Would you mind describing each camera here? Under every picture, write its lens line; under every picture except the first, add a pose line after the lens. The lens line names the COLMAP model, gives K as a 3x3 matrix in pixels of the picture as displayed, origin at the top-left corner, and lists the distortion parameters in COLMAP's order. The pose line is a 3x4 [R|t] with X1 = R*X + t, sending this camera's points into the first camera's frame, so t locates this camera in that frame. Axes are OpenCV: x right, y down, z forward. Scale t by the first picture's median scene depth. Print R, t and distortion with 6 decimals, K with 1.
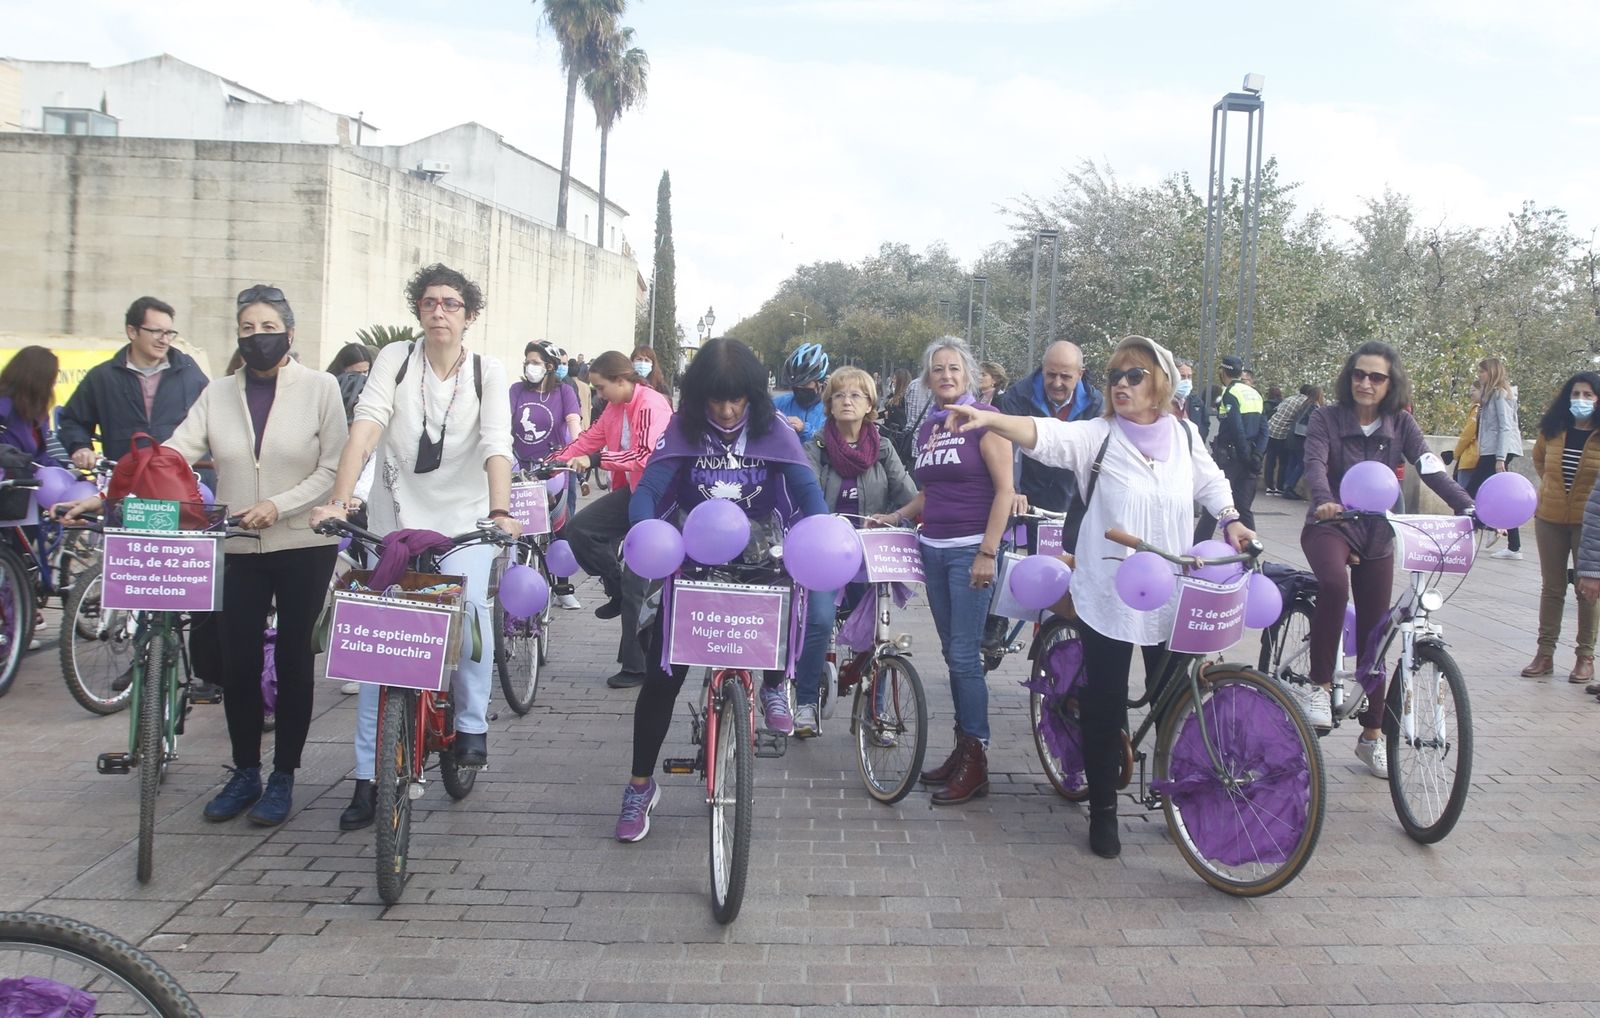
lens RADIAL K [[1505.4, 0, 895.3], [0, 1505.4, 457.4], [0, 0, 1]] dist [-0.097601, 0.072304]
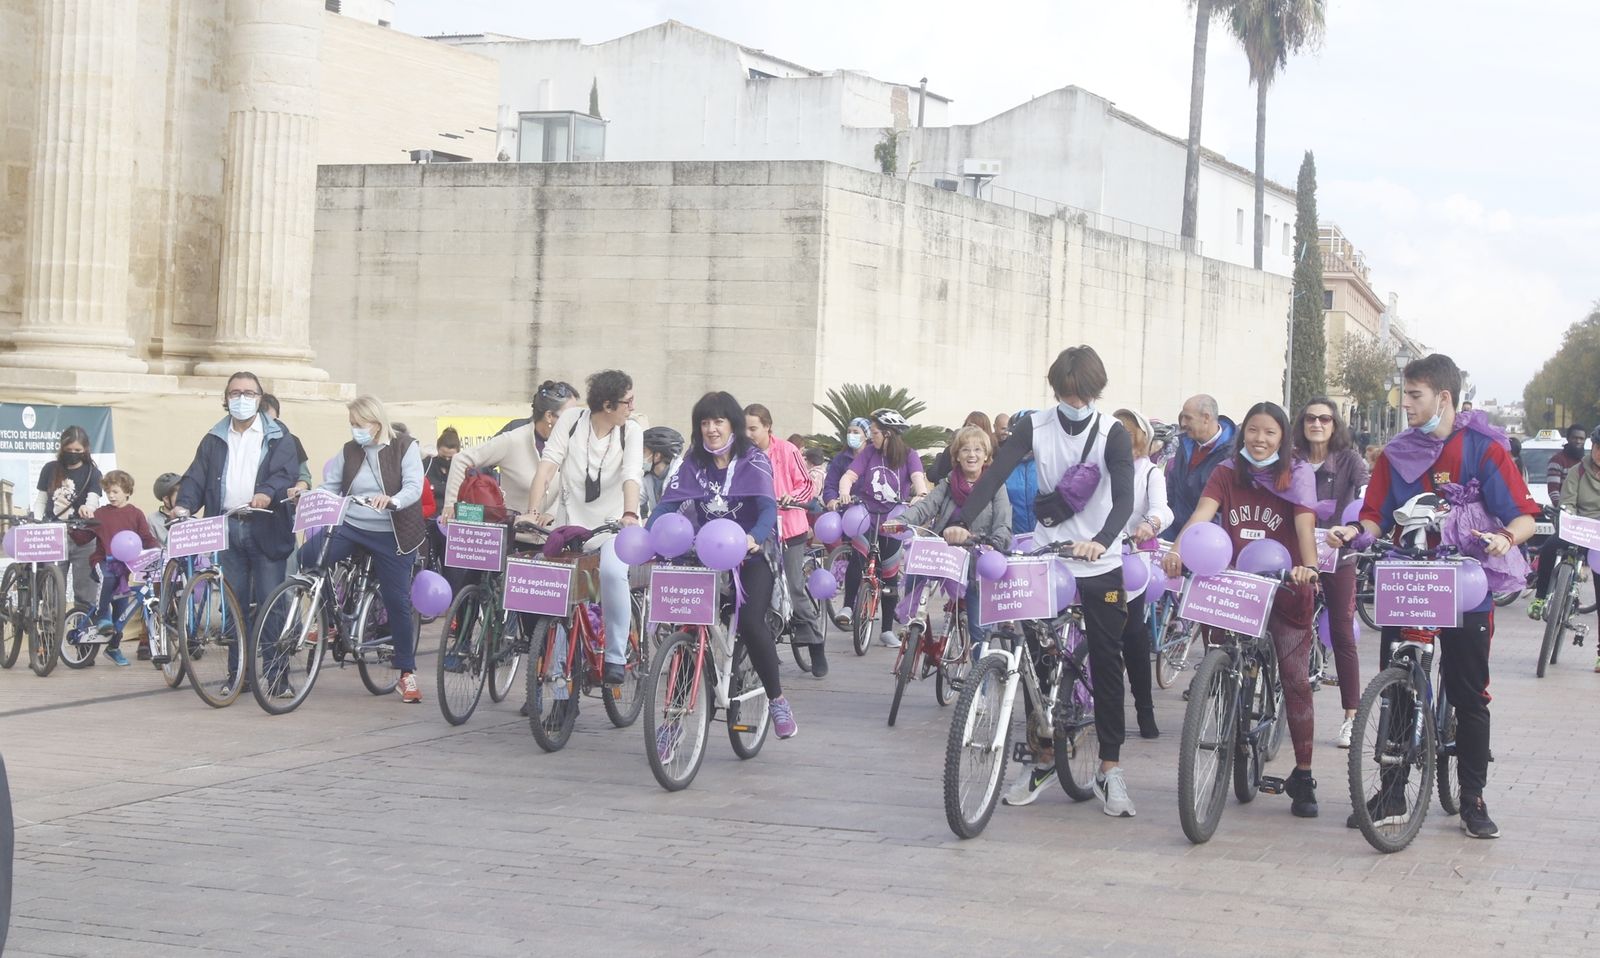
lens RADIAL K [[2435.7, 0, 746.5], [0, 2435.7, 395.3], [0, 0, 1]] dist [-0.030008, 0.093321]
pose [[0.904842, -0.016390, -0.425431, 0.130098], [-0.015808, 0.997276, -0.072044, 0.012304], [0.425453, 0.071914, 0.902119, -0.189478]]
